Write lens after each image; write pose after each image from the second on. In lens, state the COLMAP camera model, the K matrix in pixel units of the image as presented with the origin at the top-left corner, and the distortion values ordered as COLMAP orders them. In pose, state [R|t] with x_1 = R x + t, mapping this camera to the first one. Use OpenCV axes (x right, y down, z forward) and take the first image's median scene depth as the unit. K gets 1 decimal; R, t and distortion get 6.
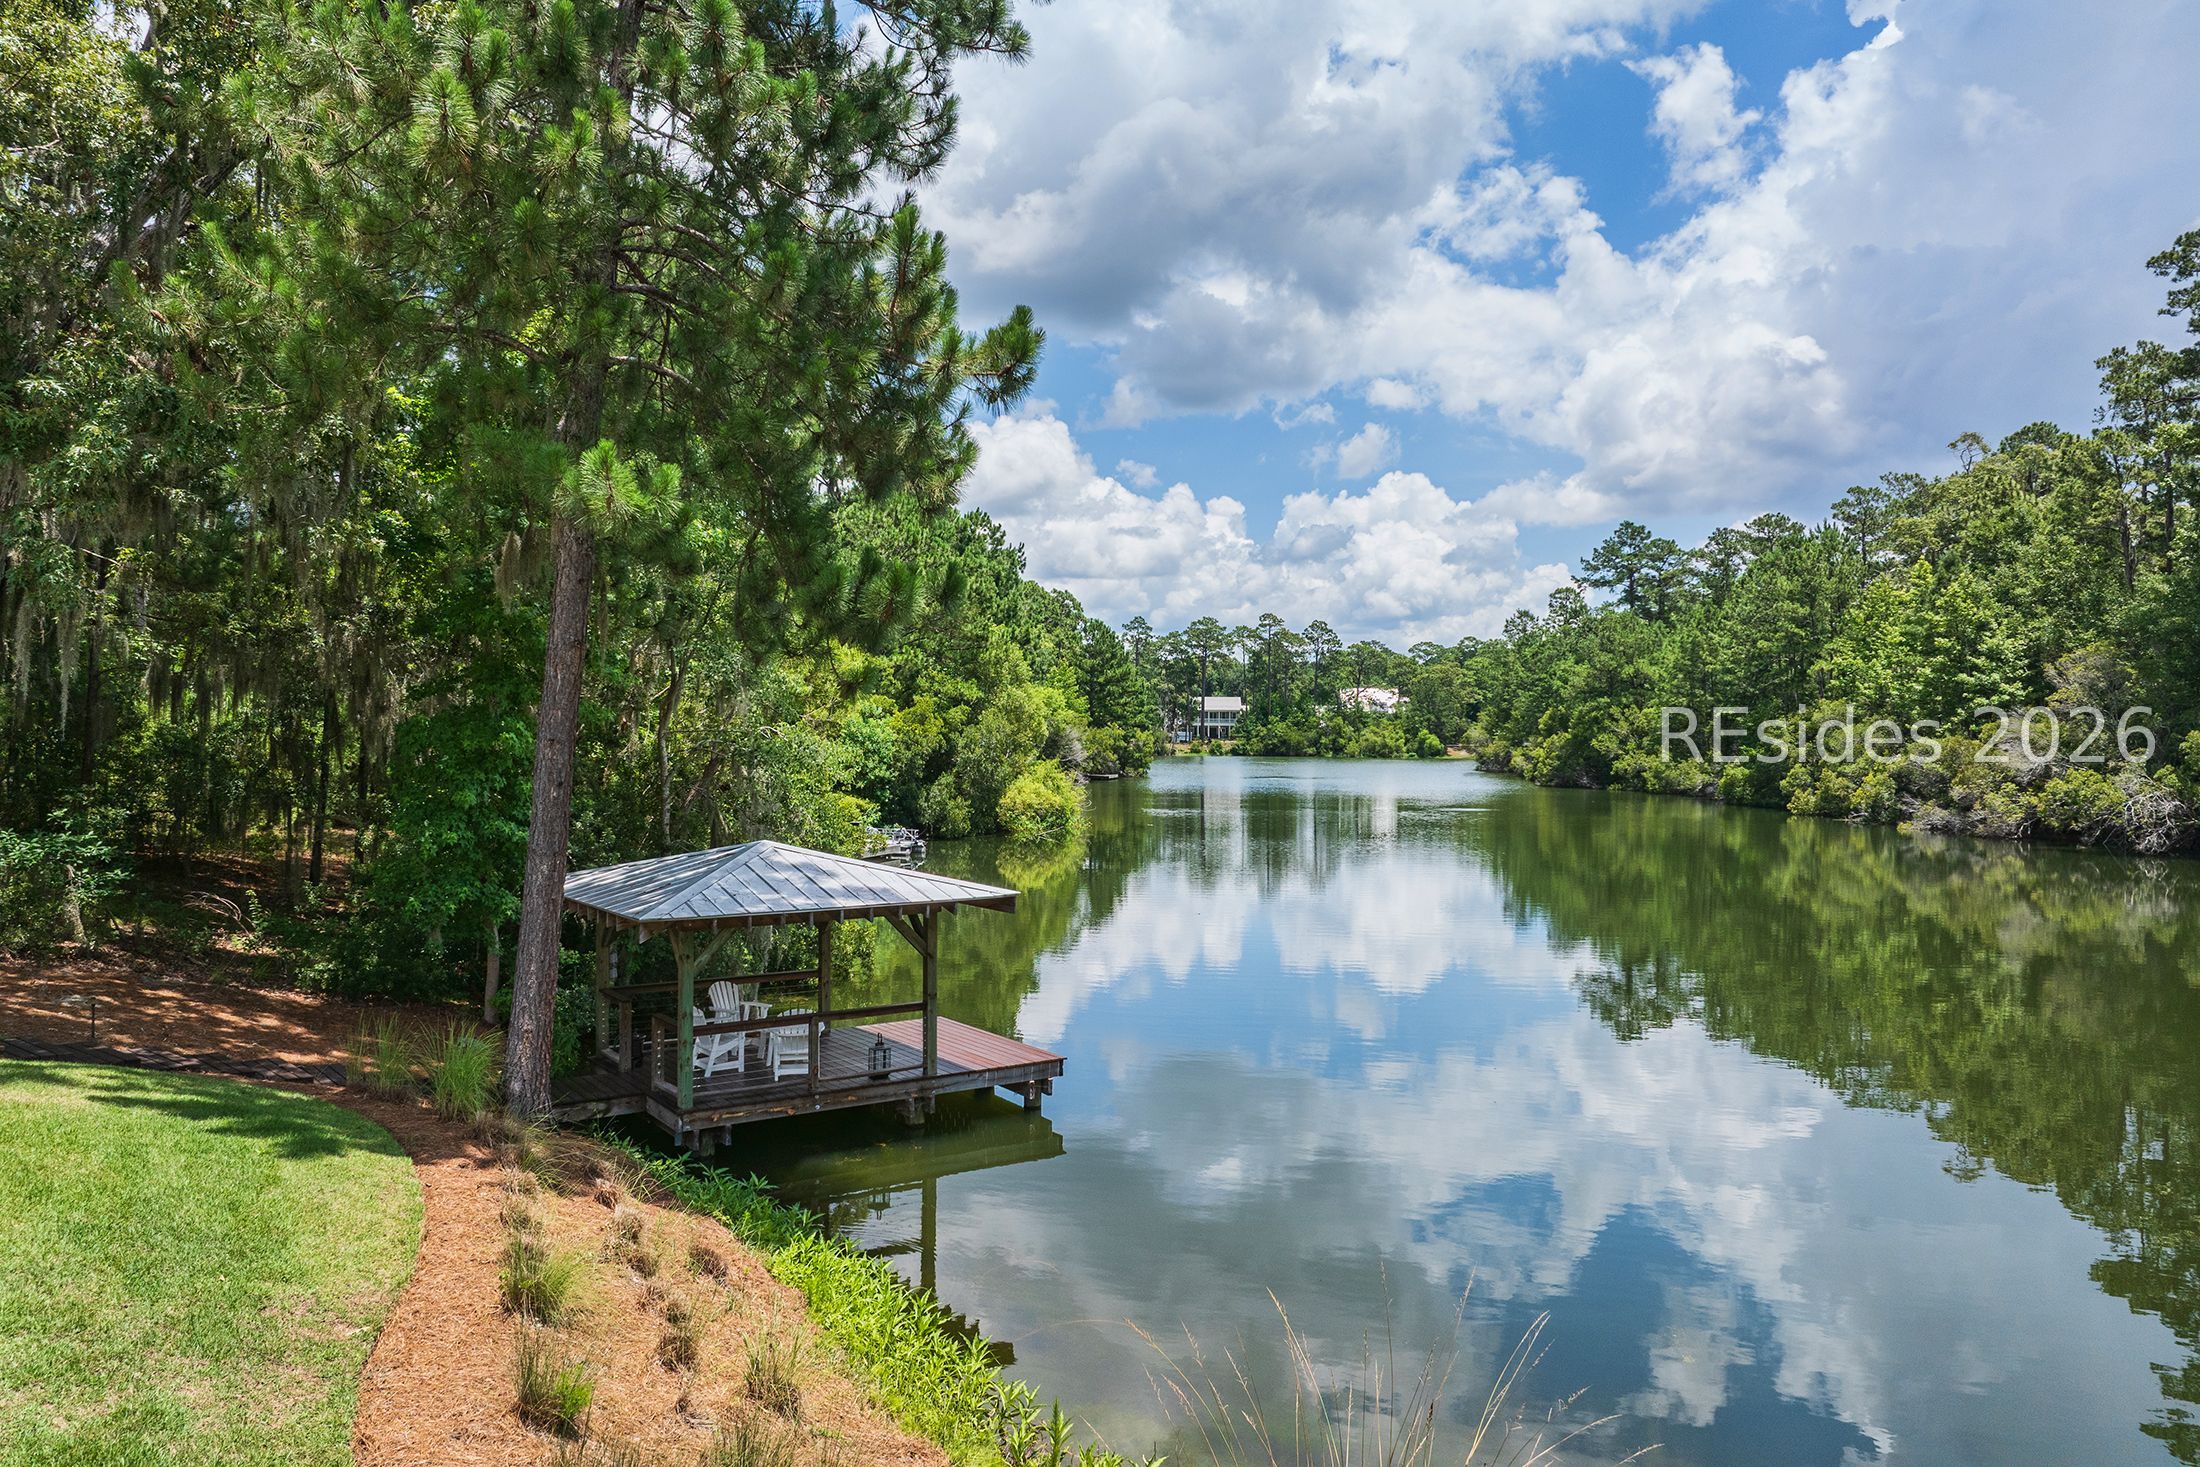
lens RADIAL K [[1543.8, 0, 1069.8], [0, 1543.8, 726.0], [0, 0, 1]] dist [-0.063726, 0.029040]
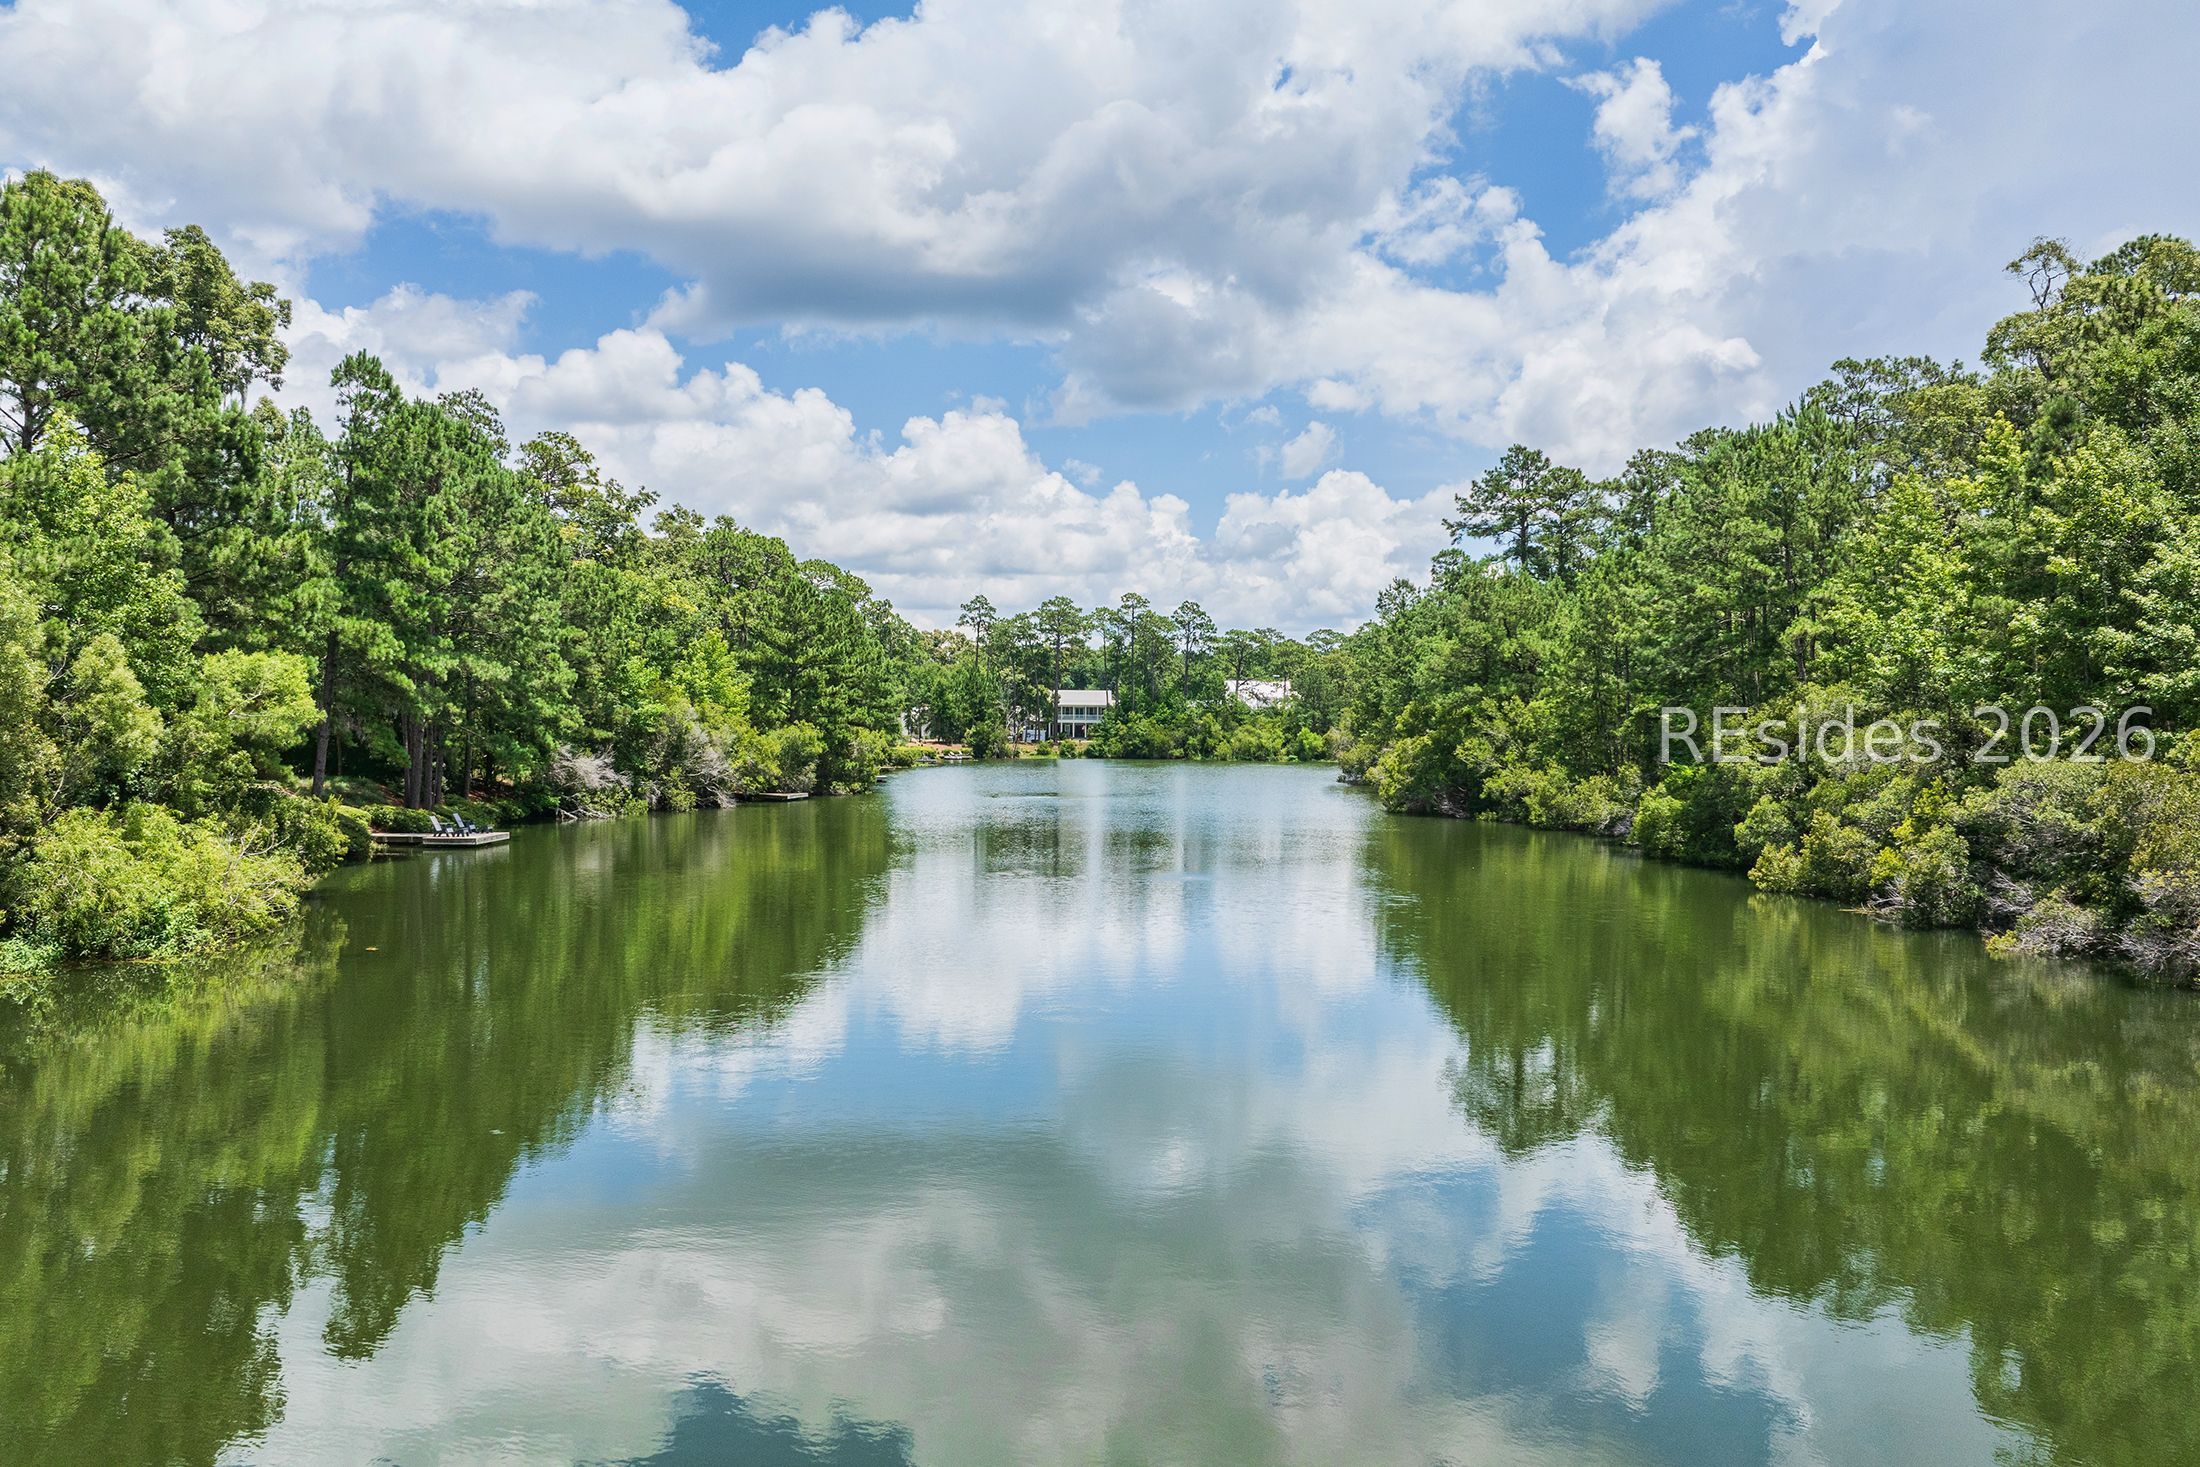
lens RADIAL K [[1543.8, 0, 1114.1], [0, 1543.8, 727.2], [0, 0, 1]] dist [-0.063726, 0.029040]
pose [[0.997866, 0.003166, 0.065219, 0.126097], [-0.003367, 0.999990, 0.002973, -0.001169], [-0.065209, -0.003186, 0.997867, 0.285184]]
